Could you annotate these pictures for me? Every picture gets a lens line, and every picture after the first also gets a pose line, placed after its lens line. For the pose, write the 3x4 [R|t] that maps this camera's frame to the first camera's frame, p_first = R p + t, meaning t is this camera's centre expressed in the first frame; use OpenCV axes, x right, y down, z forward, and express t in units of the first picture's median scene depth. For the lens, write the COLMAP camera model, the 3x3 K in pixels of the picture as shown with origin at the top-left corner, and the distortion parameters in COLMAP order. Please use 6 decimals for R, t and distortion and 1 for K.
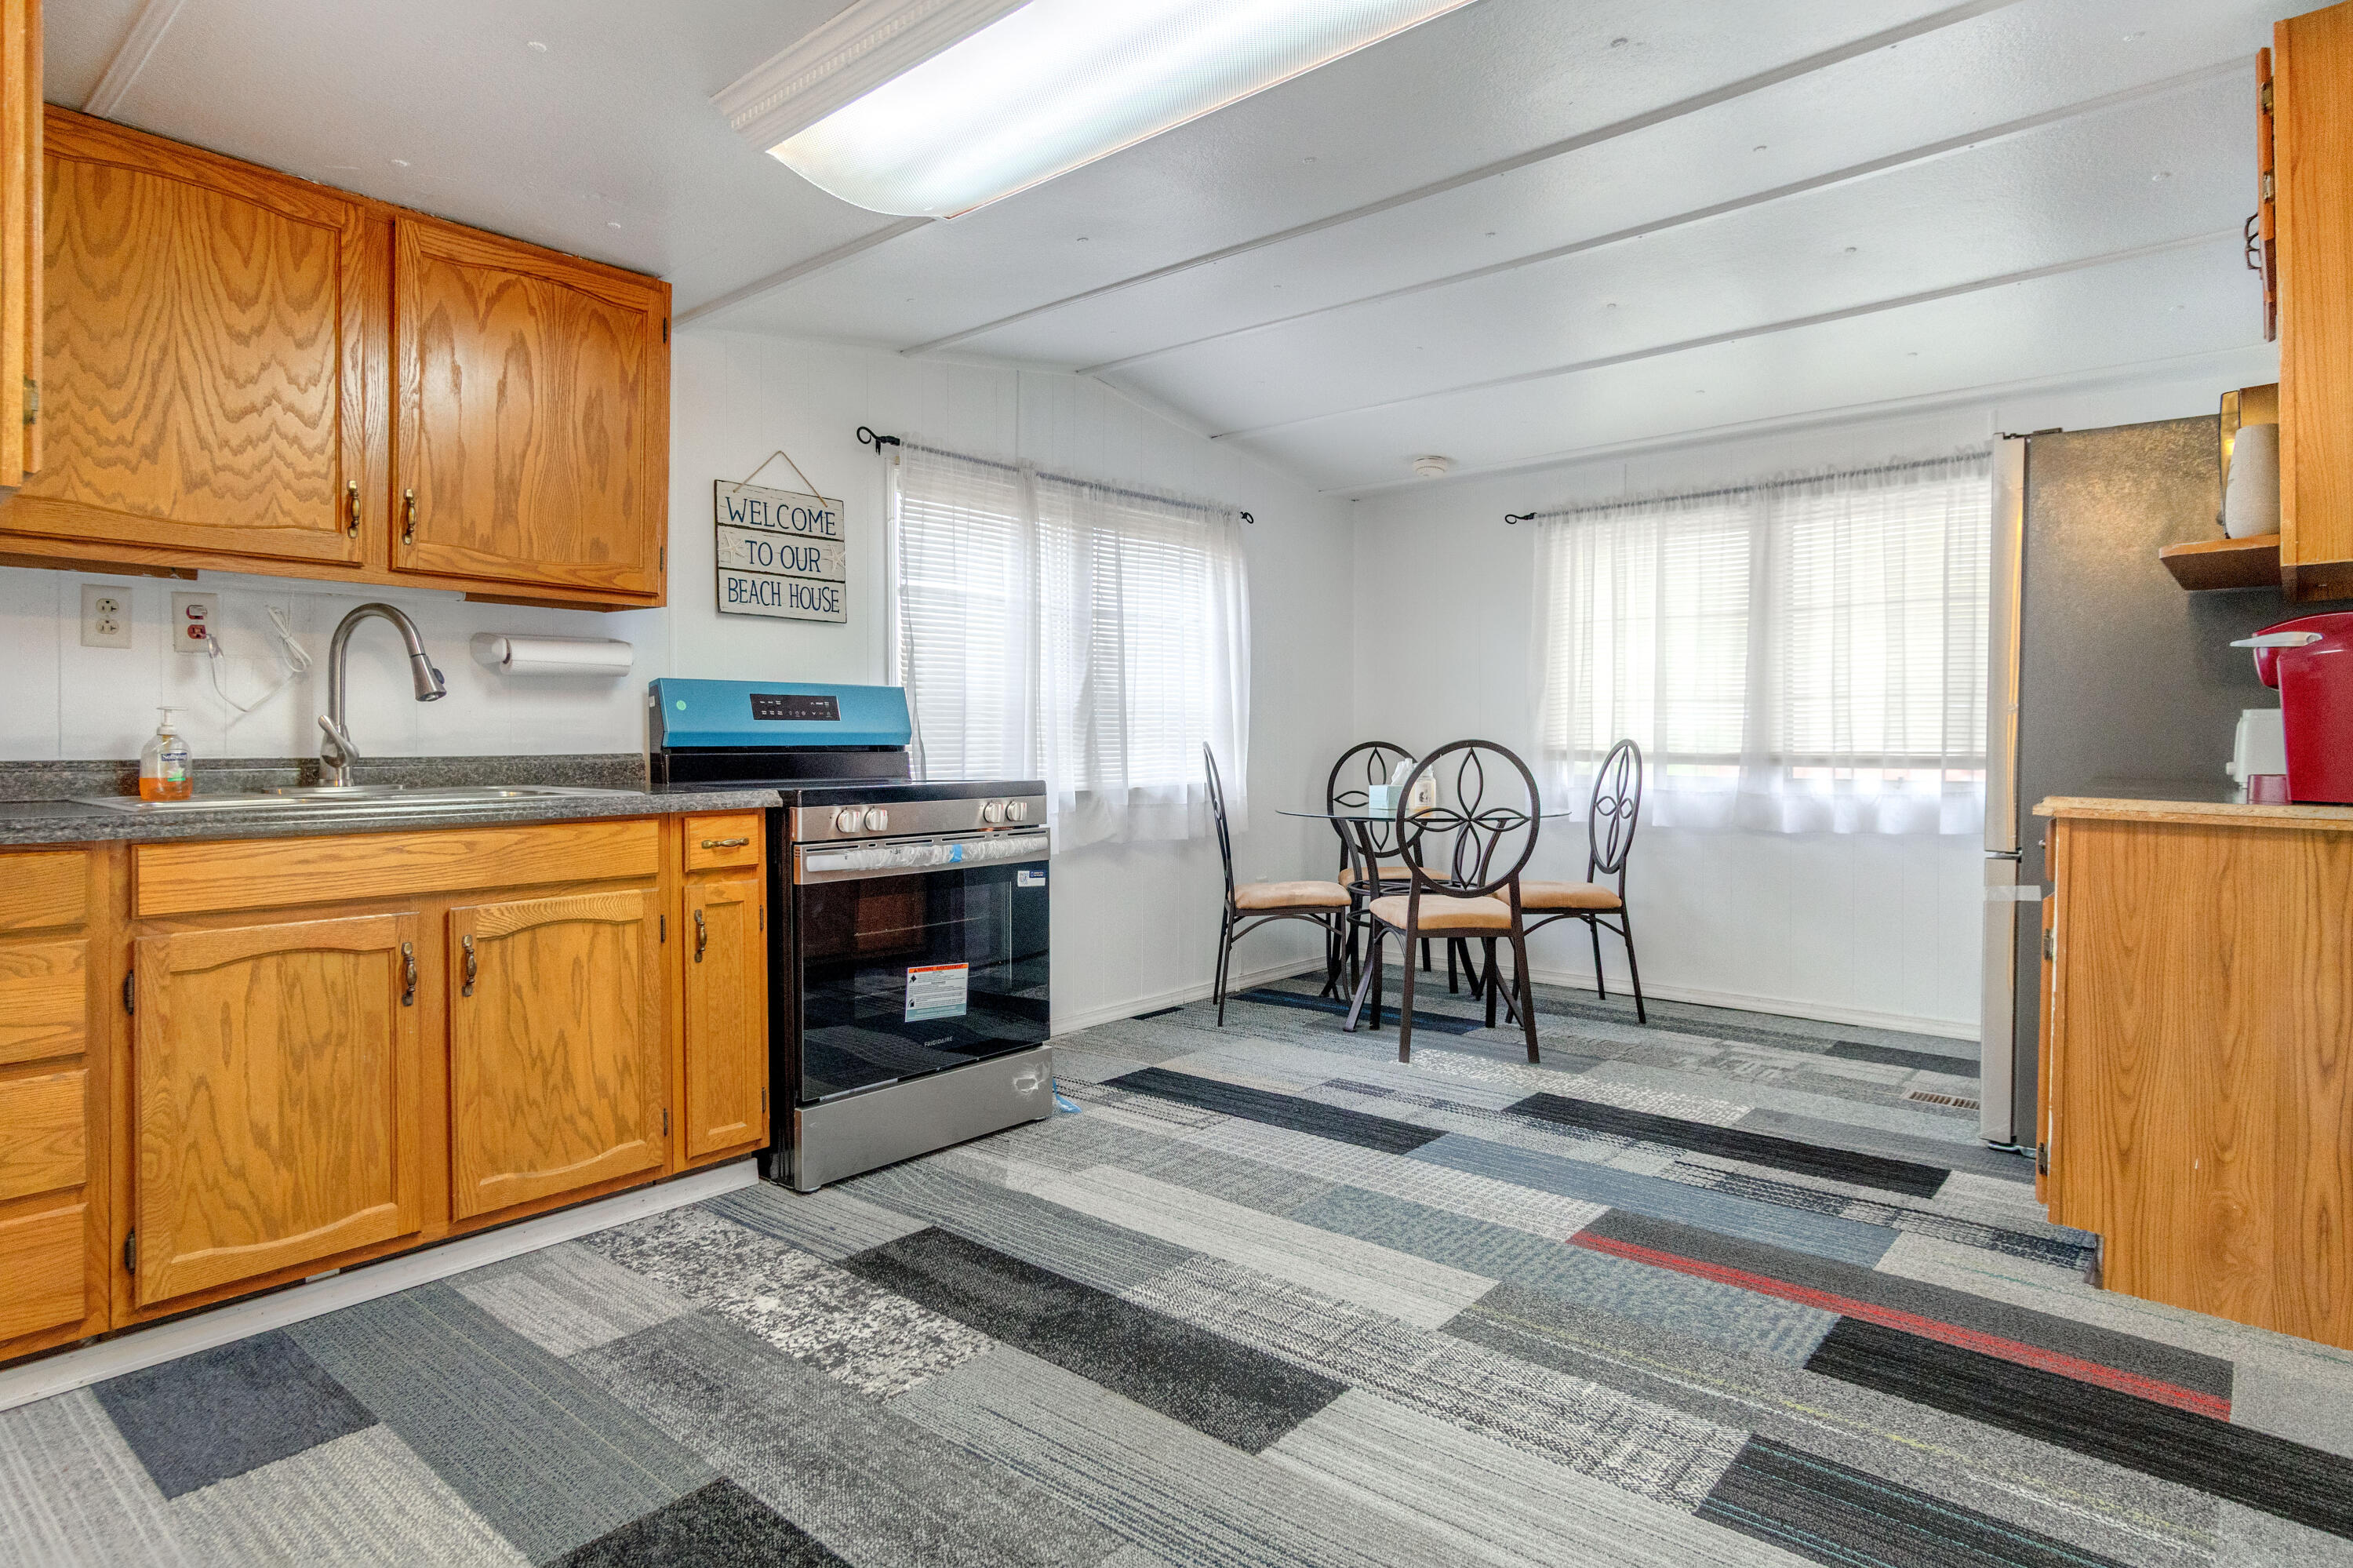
lens RADIAL K [[1248.9, 0, 1176.5], [0, 1248.9, 784.0], [0, 0, 1]] dist [-0.000201, 0.000255]
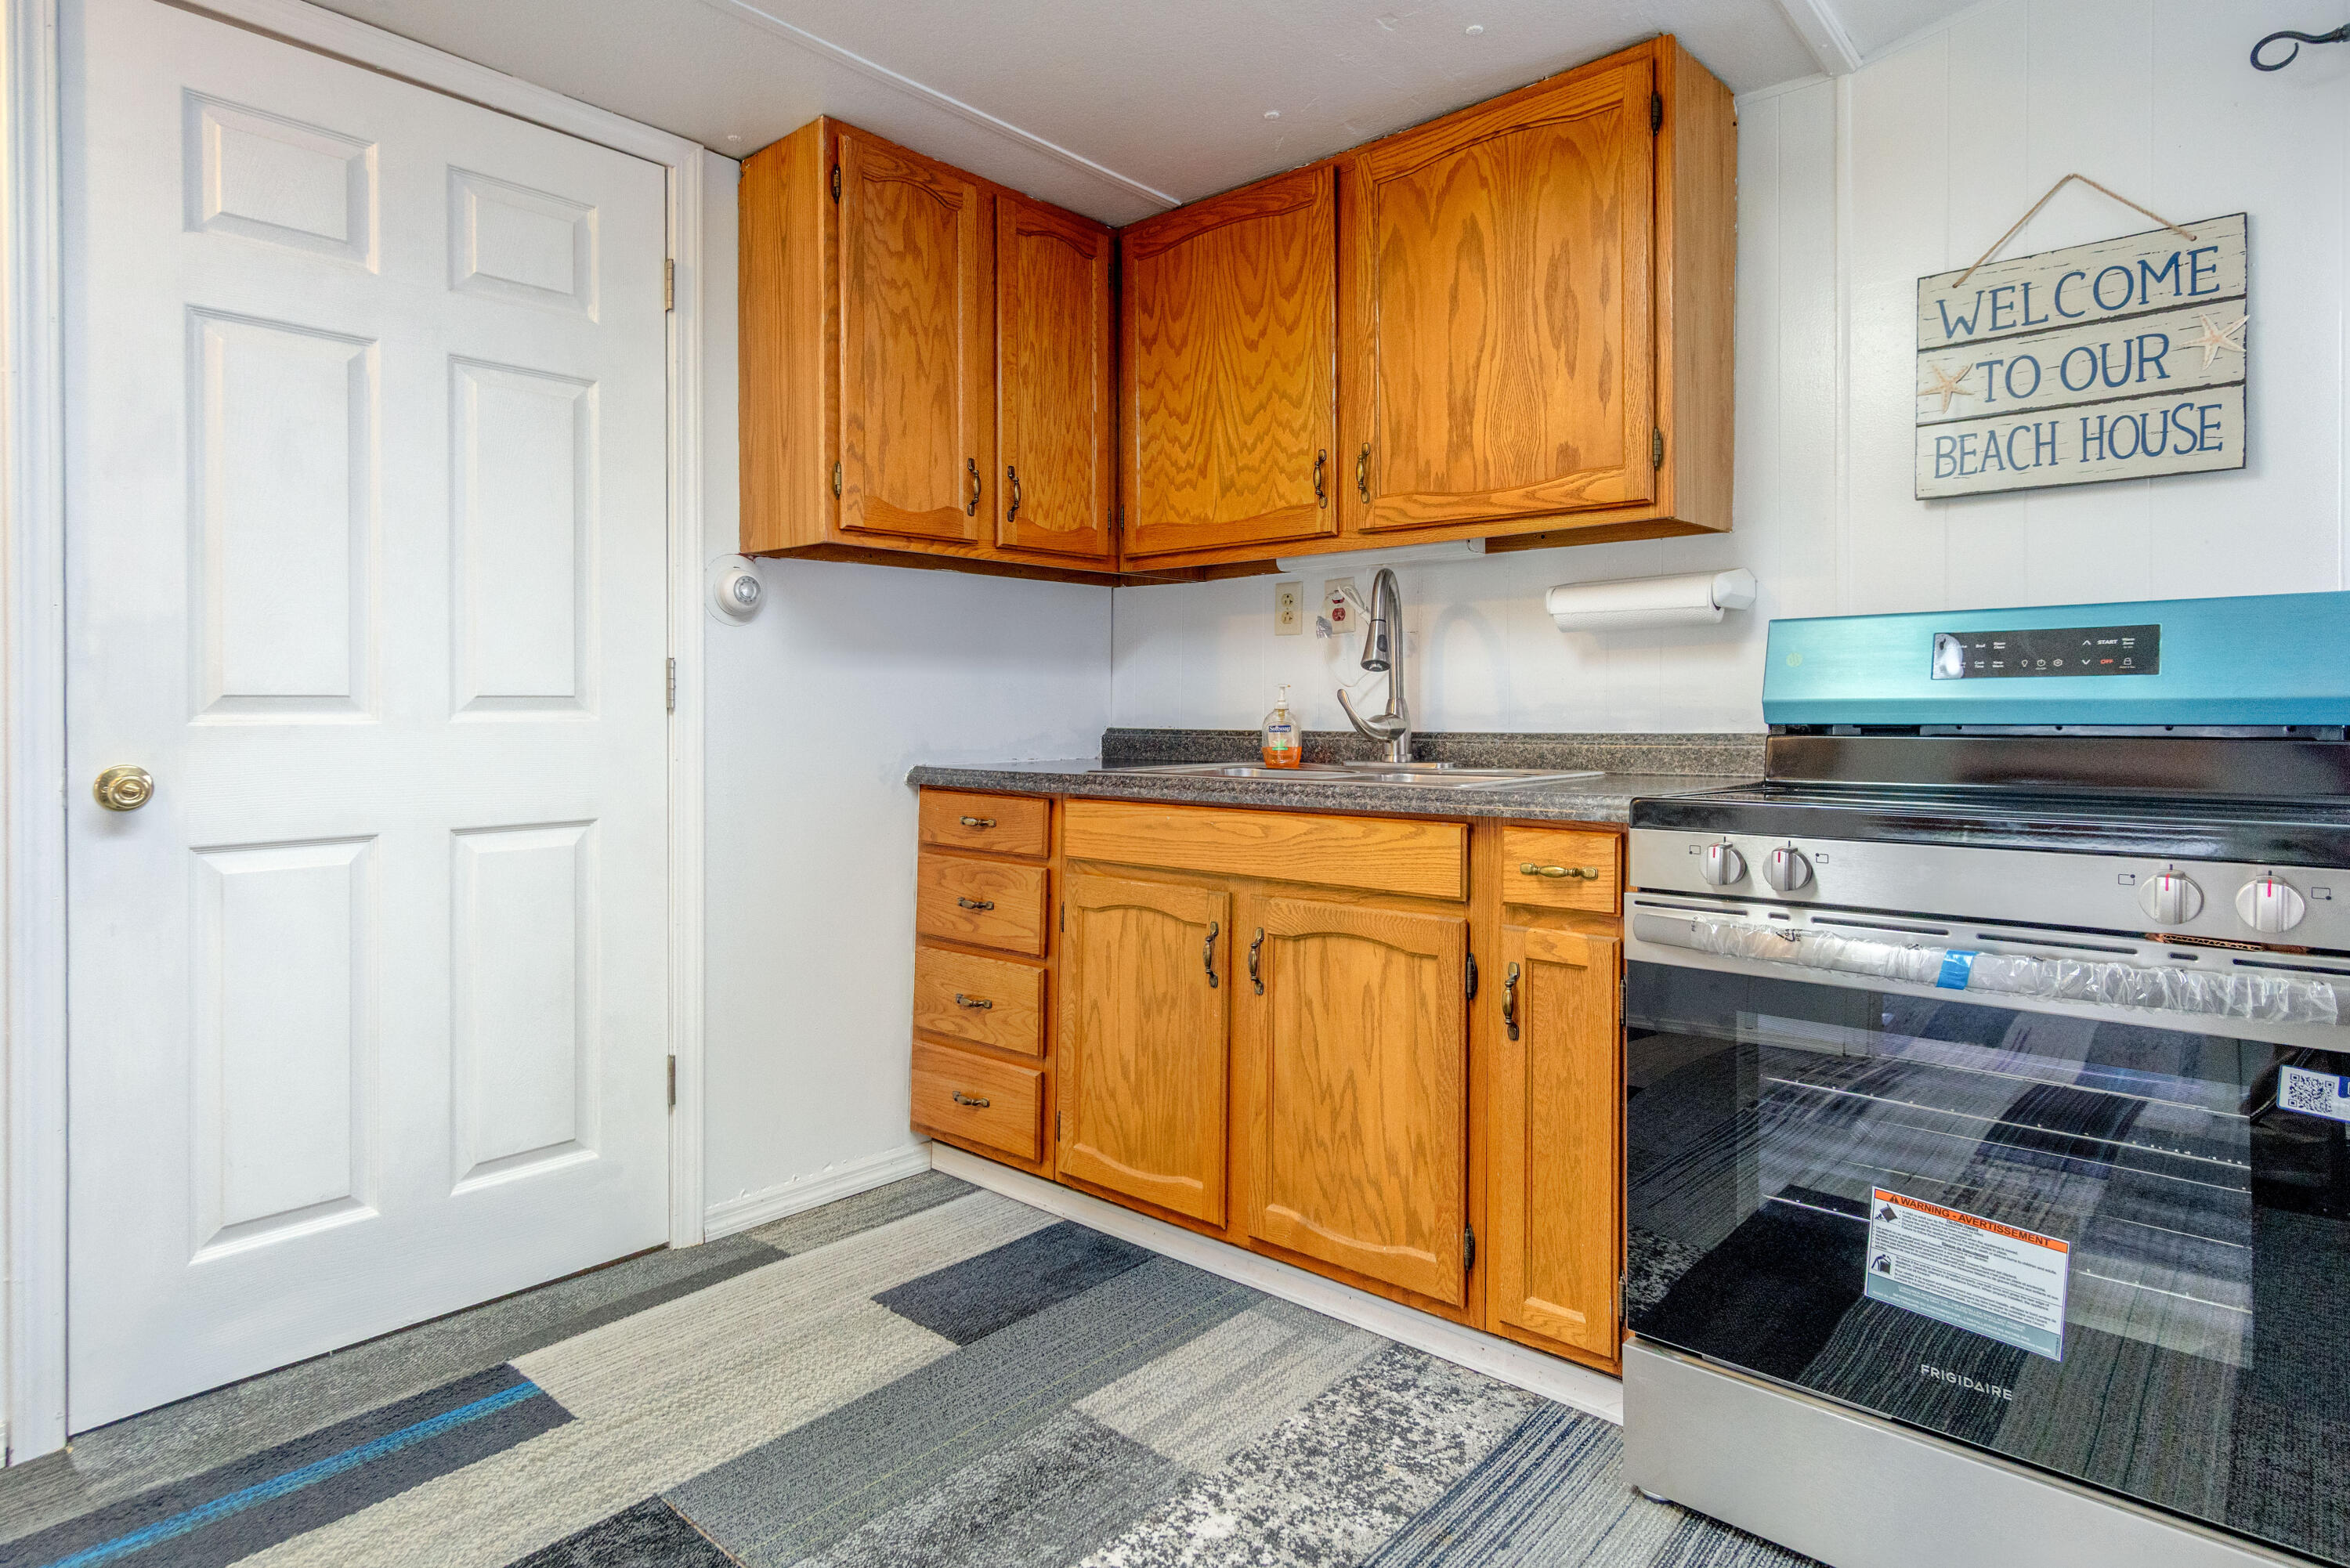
lens RADIAL K [[1297.6, 0, 1168.6], [0, 1297.6, 723.3], [0, 0, 1]] dist [0.001960, 0.001234]
pose [[-0.030336, 0.006742, -0.999517, 0.350640], [-0.035151, 0.999352, 0.007808, -0.030634], [0.998921, 0.035371, -0.030080, 0.882735]]
